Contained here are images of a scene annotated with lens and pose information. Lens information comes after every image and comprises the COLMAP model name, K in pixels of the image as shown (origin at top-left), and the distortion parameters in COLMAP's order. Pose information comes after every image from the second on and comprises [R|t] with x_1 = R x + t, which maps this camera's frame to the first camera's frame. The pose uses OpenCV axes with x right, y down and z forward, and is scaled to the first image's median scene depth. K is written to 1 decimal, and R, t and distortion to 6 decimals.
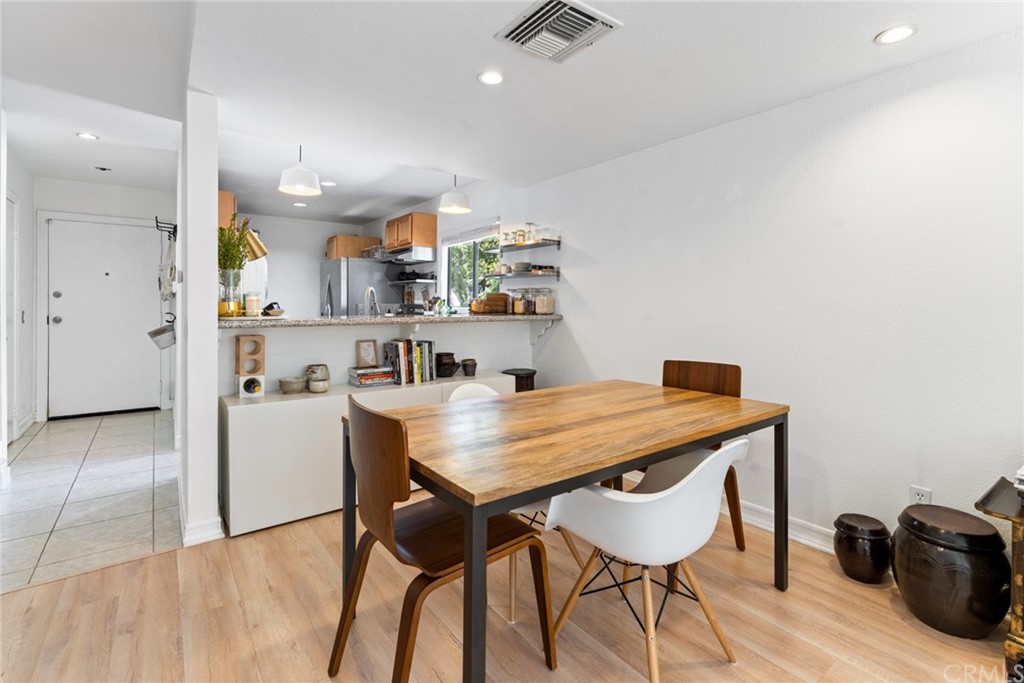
lens RADIAL K [[505.7, 0, 511.7], [0, 505.7, 301.7], [0, 0, 1]] dist [-0.001949, -0.000549]
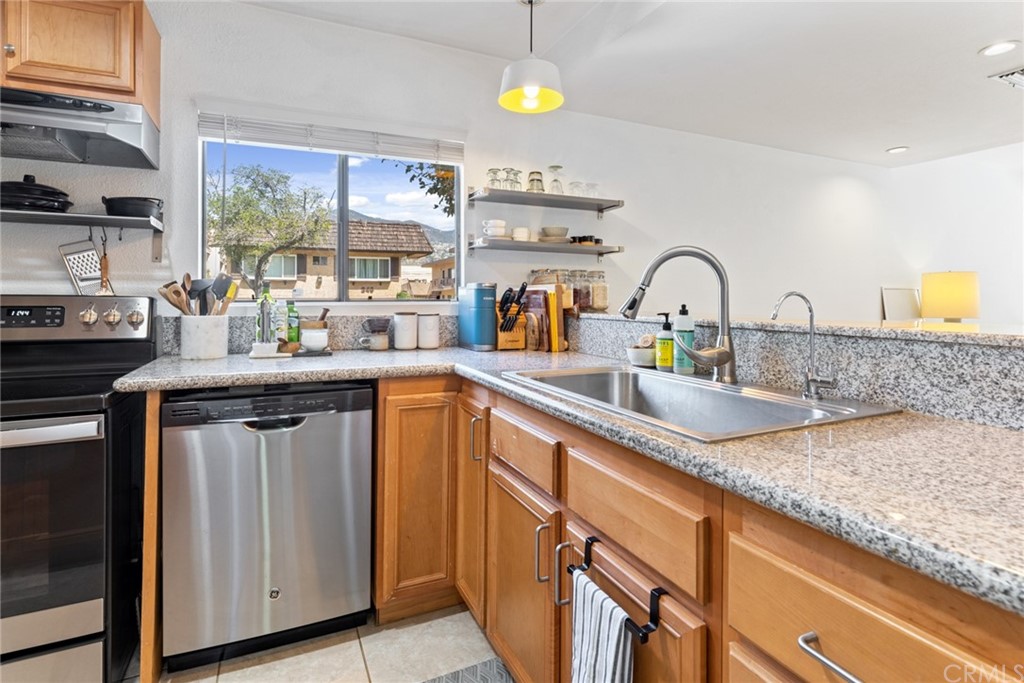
lens RADIAL K [[505.7, 0, 511.7], [0, 505.7, 301.7], [0, 0, 1]] dist [-0.001949, -0.000549]
pose [[0.175431, -0.005291, 0.984477, -0.564106], [-0.002930, 0.999978, 0.005897, 0.009338], [-0.984487, -0.003919, 0.175412, 0.892226]]
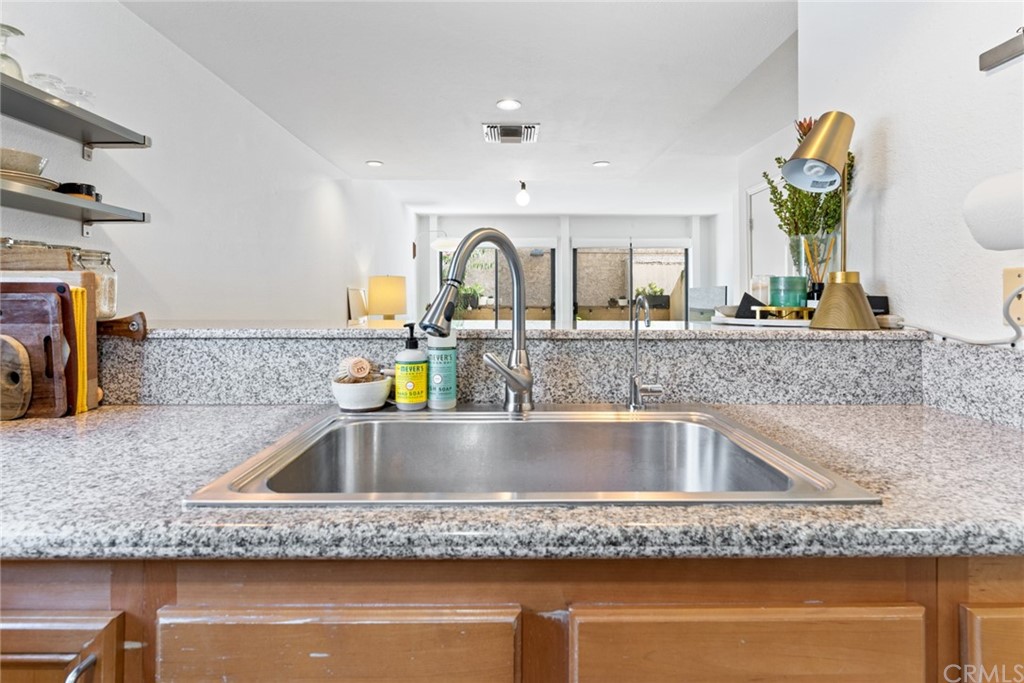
lens RADIAL K [[505.7, 0, 511.7], [0, 505.7, 301.7], [0, 0, 1]] dist [-0.001949, -0.000549]
pose [[-0.826409, -0.003867, 0.563058, -0.366954], [-0.001984, 0.999990, 0.003955, 0.007825], [-0.563068, 0.002151, -0.826408, 1.019685]]
